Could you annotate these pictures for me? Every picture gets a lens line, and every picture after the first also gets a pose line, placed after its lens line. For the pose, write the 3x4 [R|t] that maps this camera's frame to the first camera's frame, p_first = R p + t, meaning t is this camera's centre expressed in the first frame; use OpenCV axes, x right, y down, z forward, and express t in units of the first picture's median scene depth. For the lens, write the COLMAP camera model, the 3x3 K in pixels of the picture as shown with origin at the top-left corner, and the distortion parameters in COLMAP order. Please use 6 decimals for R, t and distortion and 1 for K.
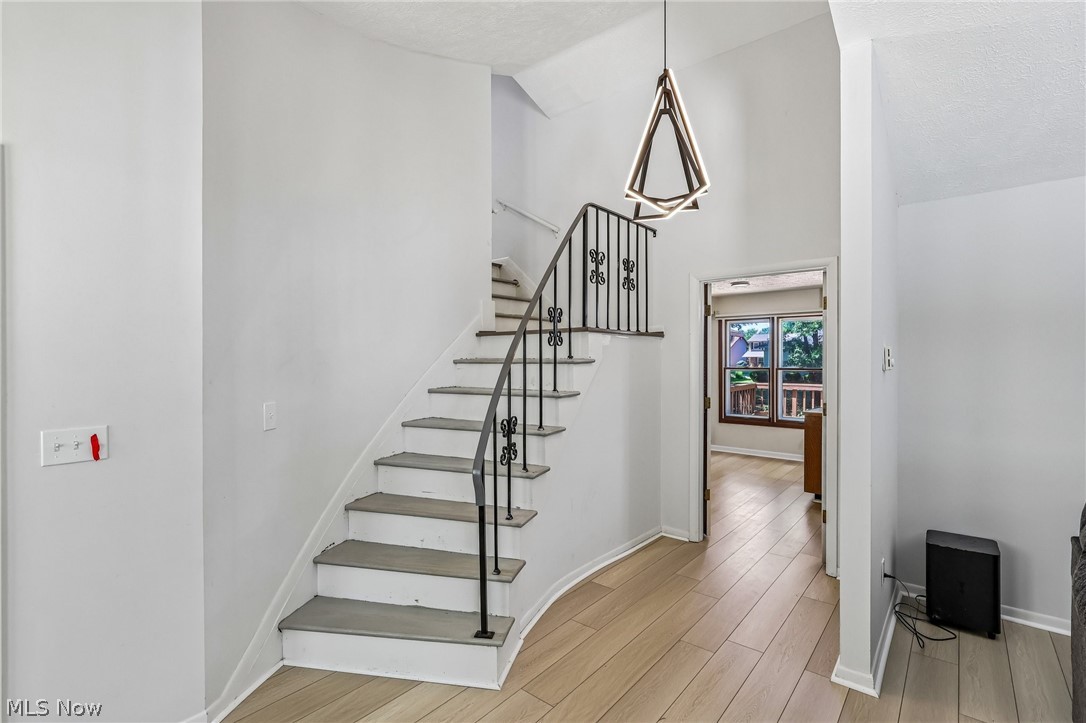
lens RADIAL K [[505.7, 0, 546.8], [0, 505.7, 360.8], [0, 0, 1]] dist [0.000283, 0.001428]
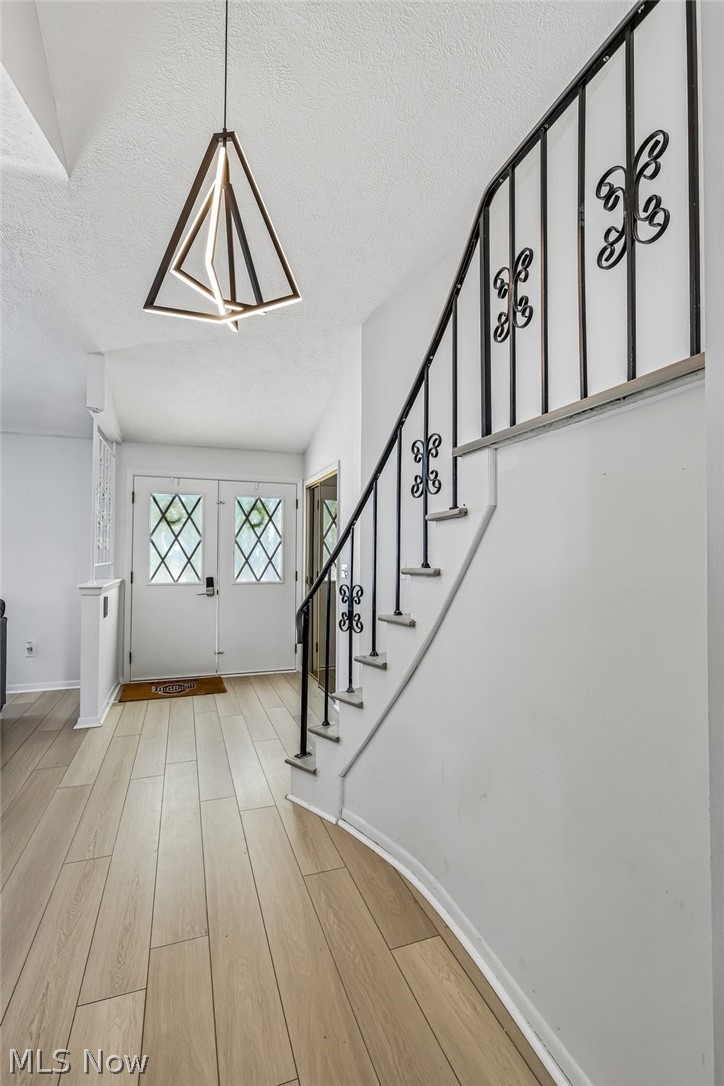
lens RADIAL K [[502.8, 0, 362.0], [0, 502.8, 543.0], [0, 0, 1]] dist [-0.001605, -0.001125]
pose [[-0.517284, -0.016710, -0.855651, 0.606128], [-0.006548, 0.999857, -0.015568, 0.040214], [0.855789, -0.002450, -0.517320, 1.259115]]
